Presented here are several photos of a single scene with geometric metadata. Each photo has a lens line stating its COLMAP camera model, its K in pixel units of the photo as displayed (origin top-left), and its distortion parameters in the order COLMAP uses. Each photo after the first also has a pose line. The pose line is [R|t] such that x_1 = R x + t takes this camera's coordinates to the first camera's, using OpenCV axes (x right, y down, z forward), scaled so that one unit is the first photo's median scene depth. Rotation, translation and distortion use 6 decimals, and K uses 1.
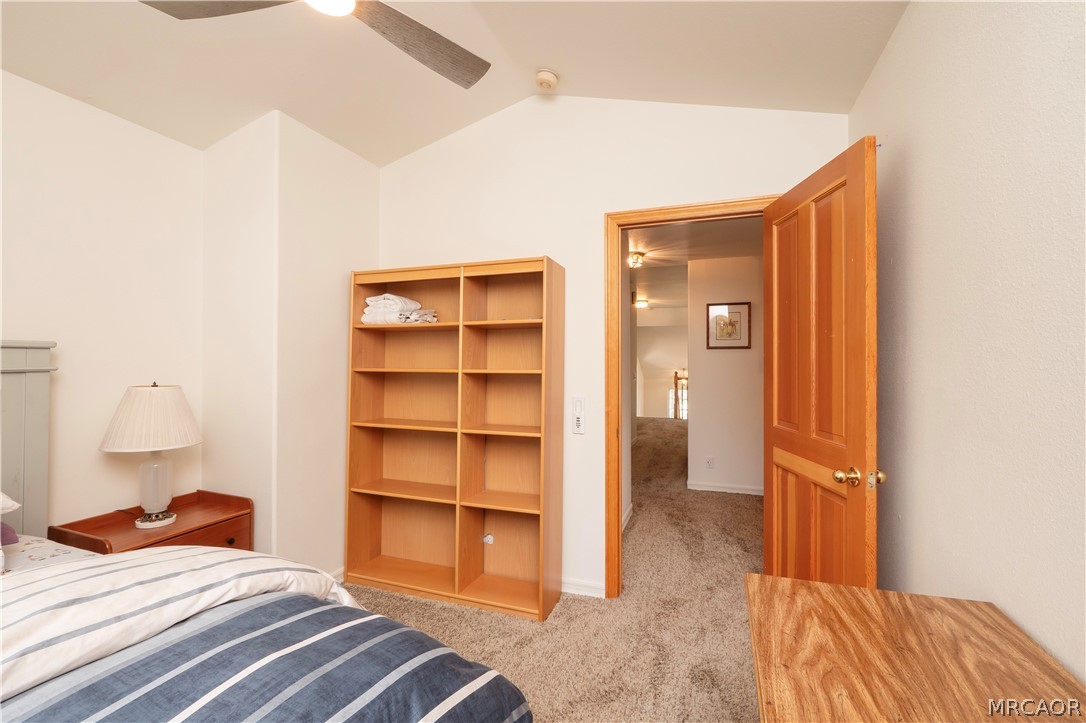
lens RADIAL K [[462.9, 0, 544.2], [0, 462.9, 357.9], [0, 0, 1]] dist [-0.001129, -0.000136]
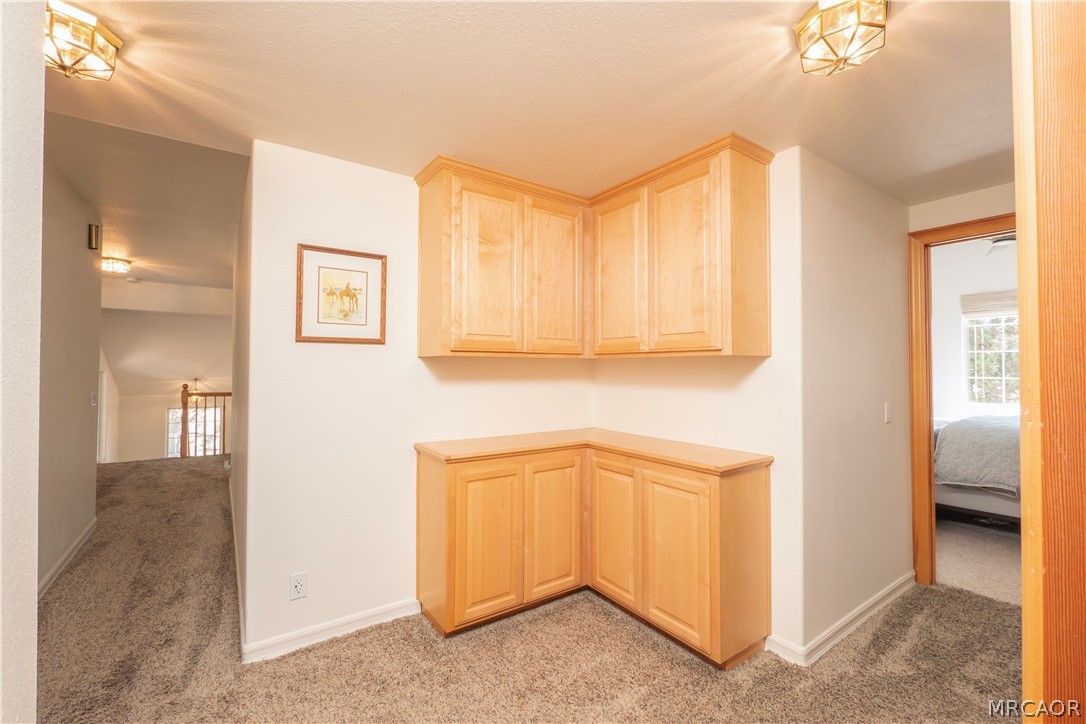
lens RADIAL K [[462.9, 0, 544.2], [0, 462.9, 358.4], [0, 0, 1]] dist [-0.001129, -0.000136]
pose [[0.578616, 0.017121, 0.815420, 0.063834], [-0.006331, 0.999844, -0.016501, 0.002135], [-0.815576, 0.004385, 0.578634, 0.287697]]
